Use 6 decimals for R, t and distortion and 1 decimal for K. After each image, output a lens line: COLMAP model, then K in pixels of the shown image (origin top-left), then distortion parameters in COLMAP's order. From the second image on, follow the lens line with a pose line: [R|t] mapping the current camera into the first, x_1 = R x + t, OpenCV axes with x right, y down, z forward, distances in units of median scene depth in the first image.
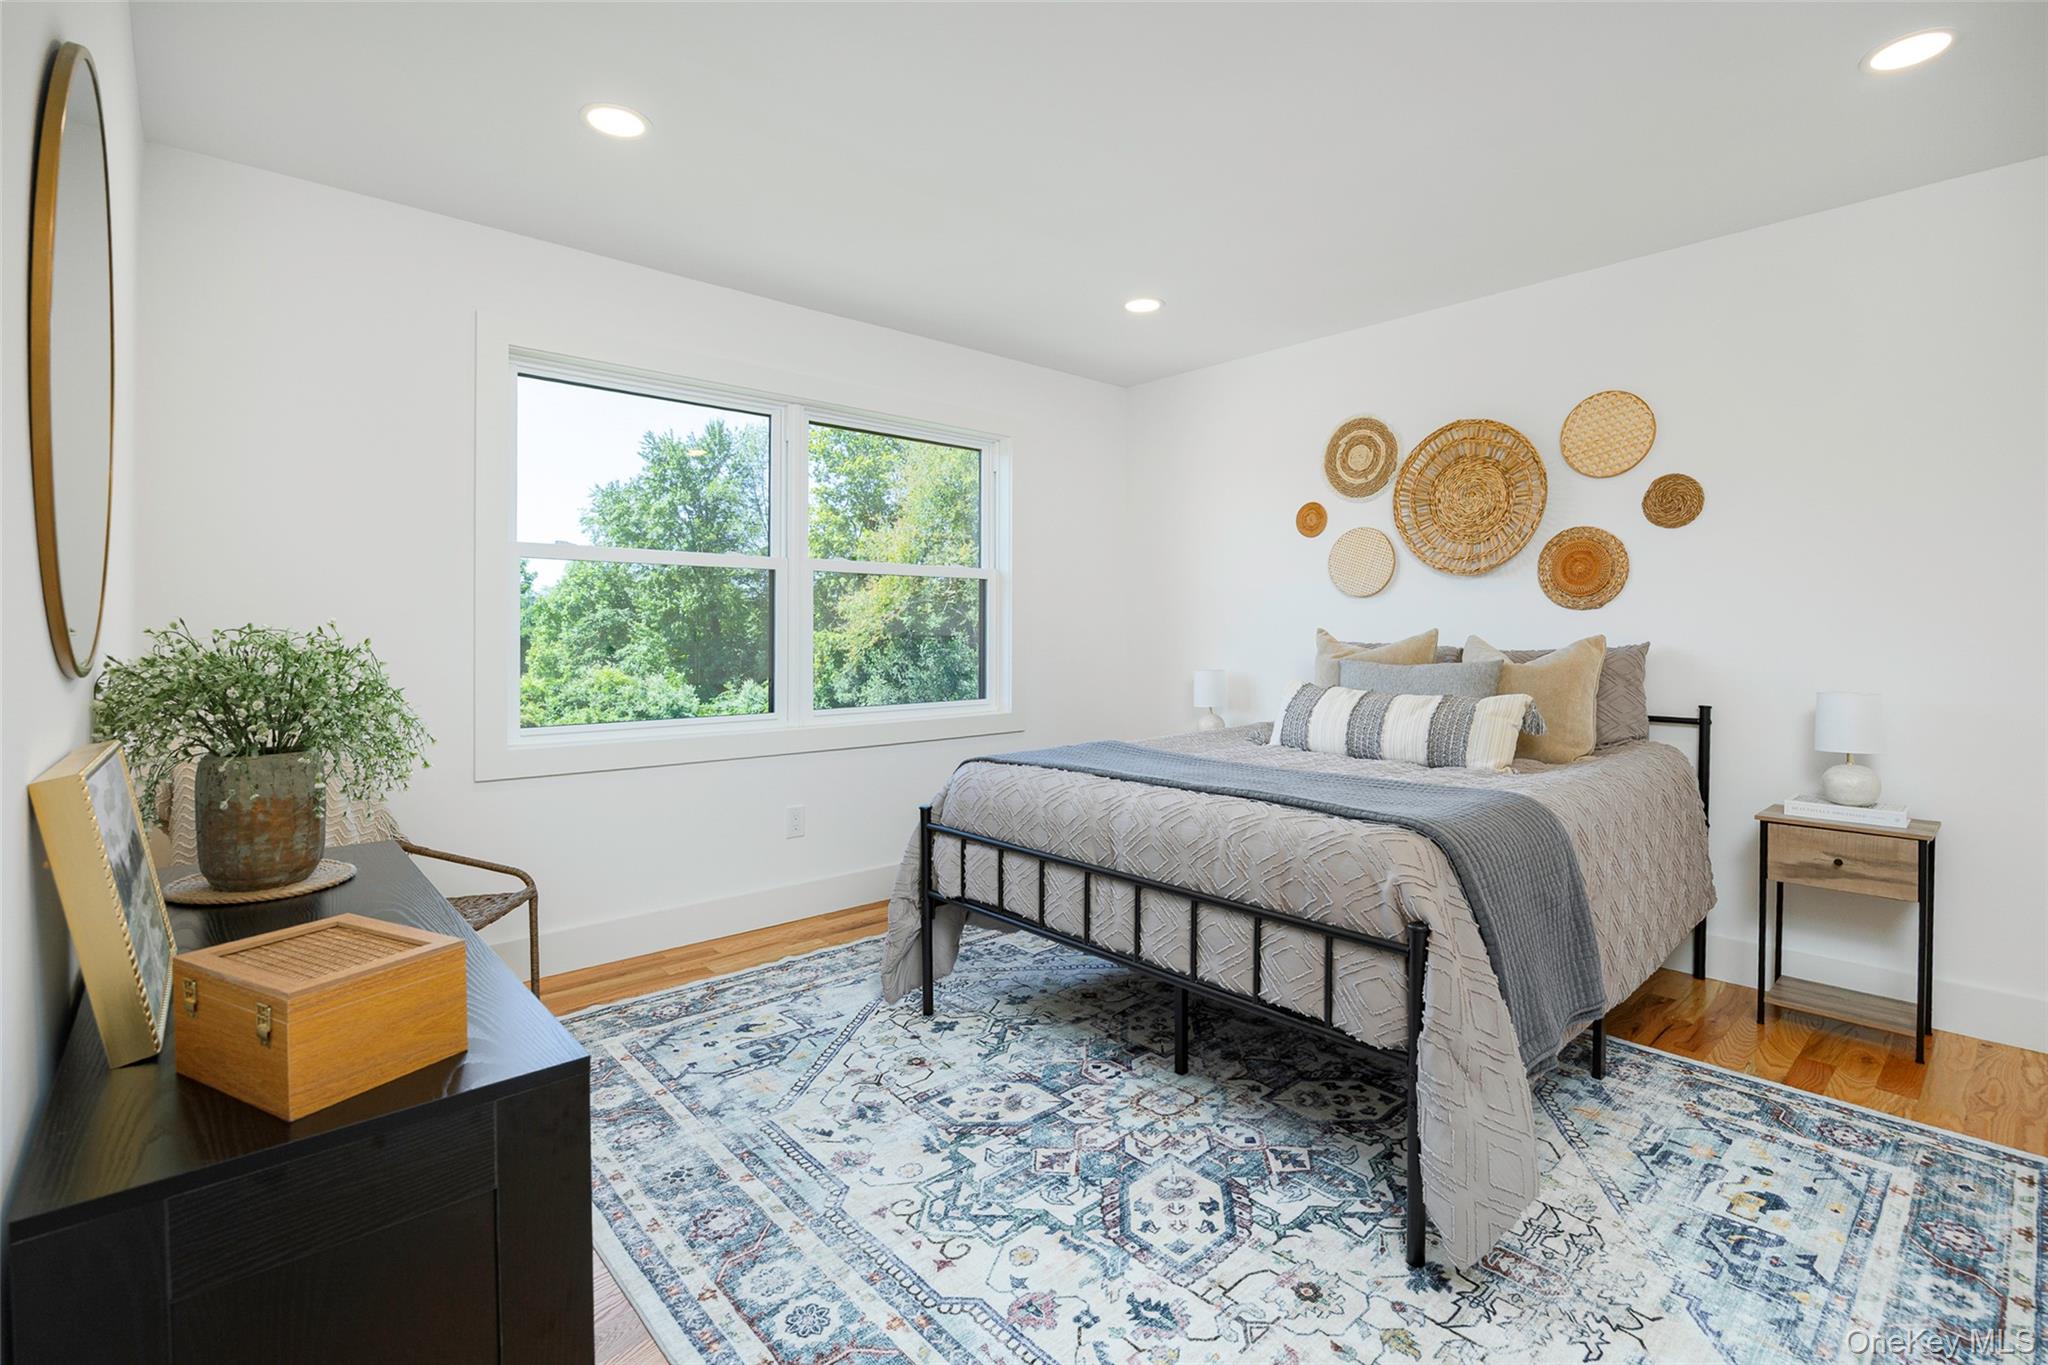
lens RADIAL K [[949.4, 0, 1021.1], [0, 949.4, 645.7], [0, 0, 1]] dist [-0.014600, 0.000002]
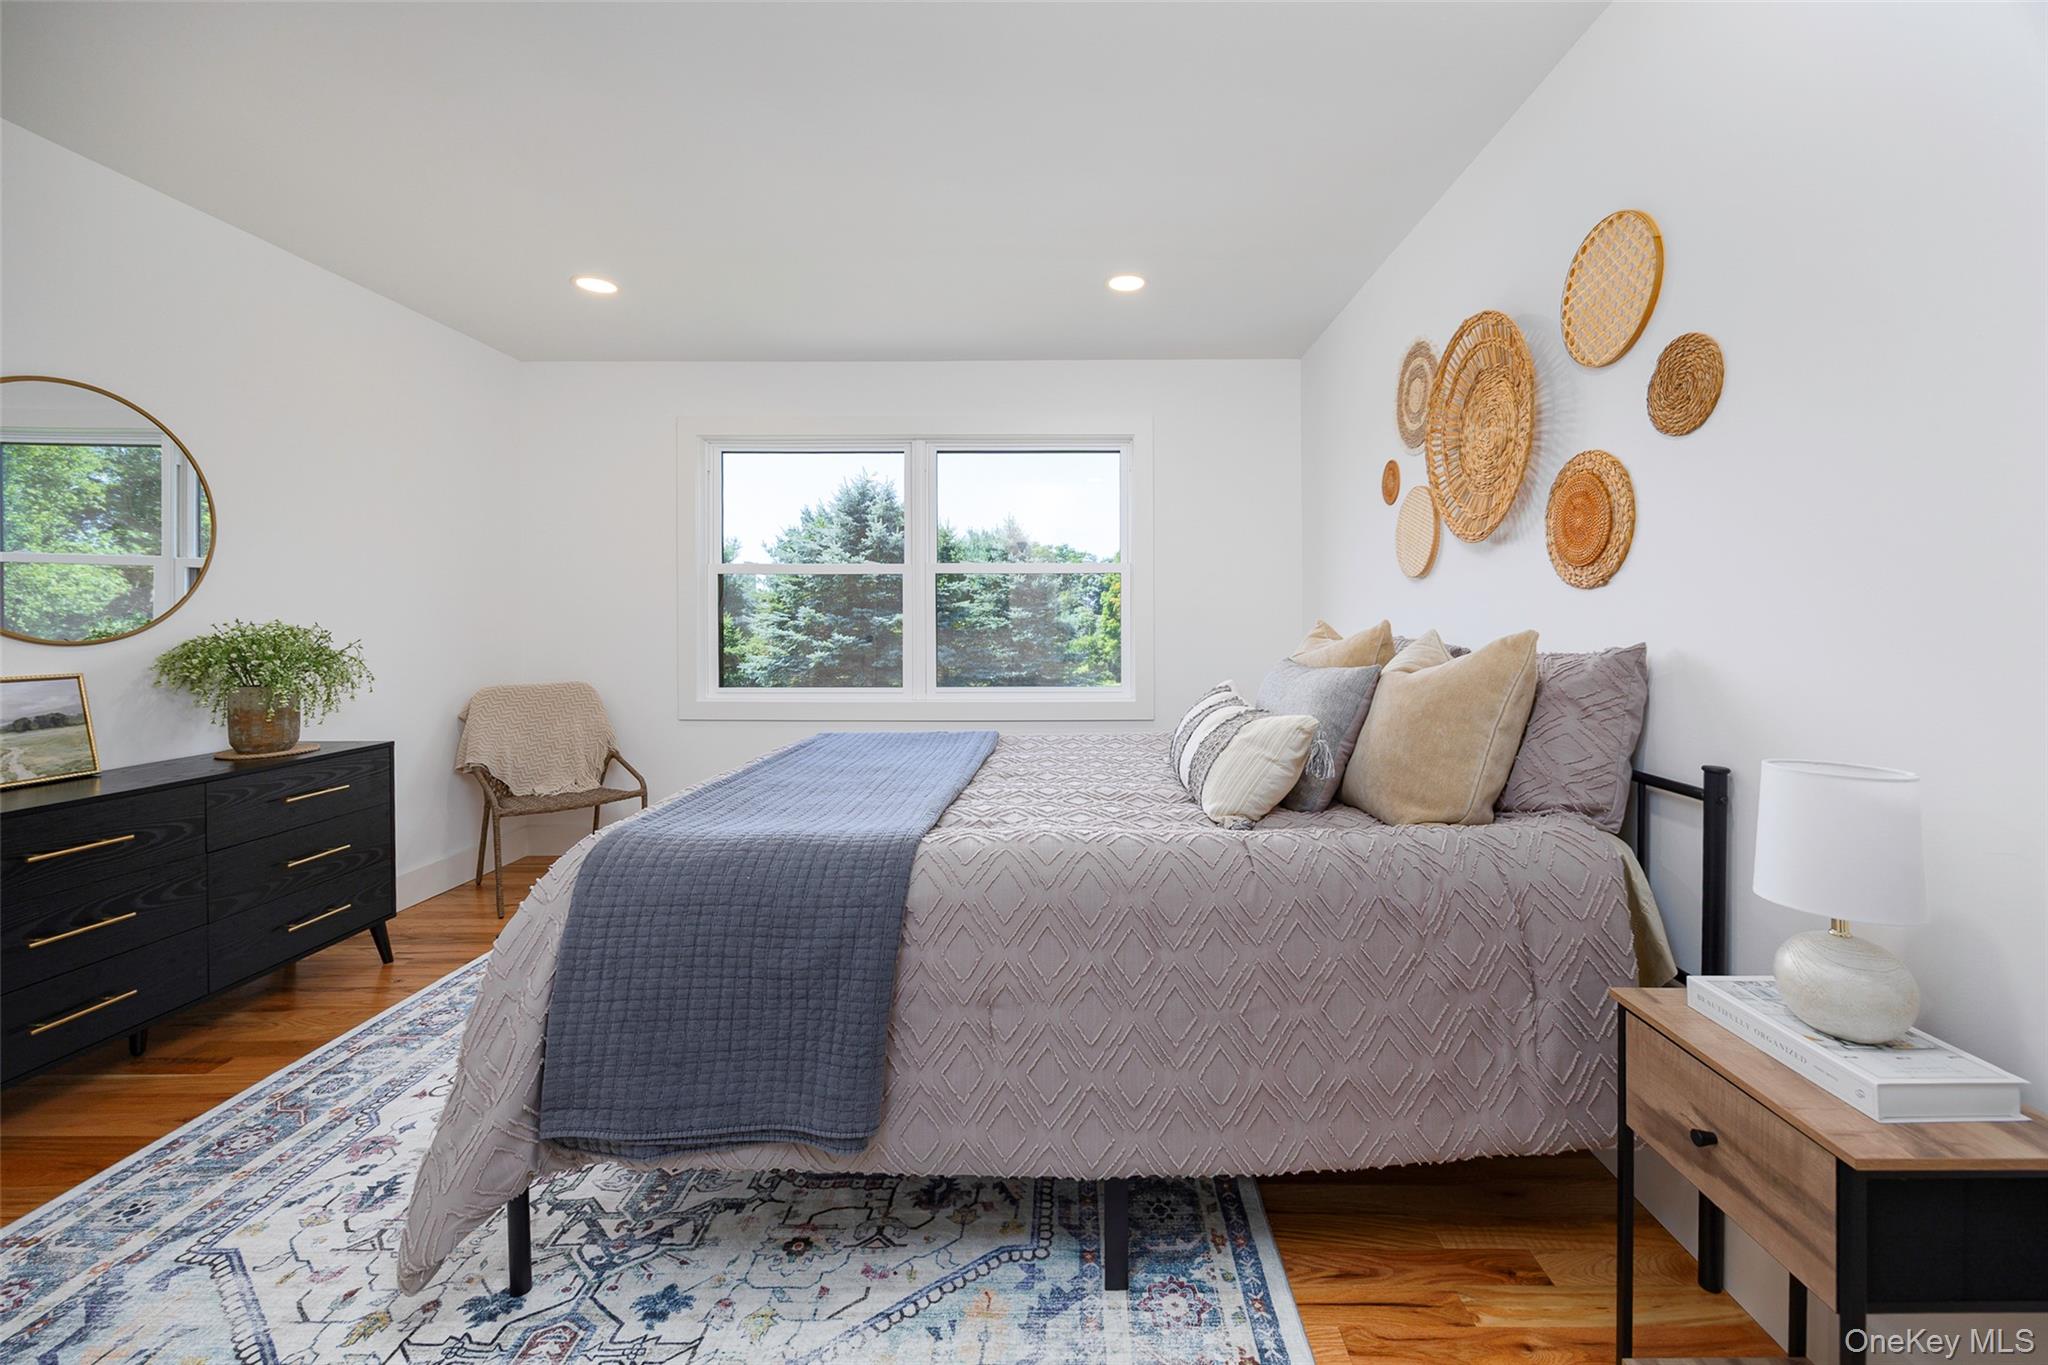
lens RADIAL K [[795.4, 0, 1033.7], [0, 795.4, 625.0], [0, 0, 1]] dist [0.017195, -0.010689]
pose [[0.737137, 0.003066, -0.675736, 0.746160], [-0.007780, 0.999962, -0.003949, -0.010331], [0.675698, 0.008168, 0.737133, 0.414889]]
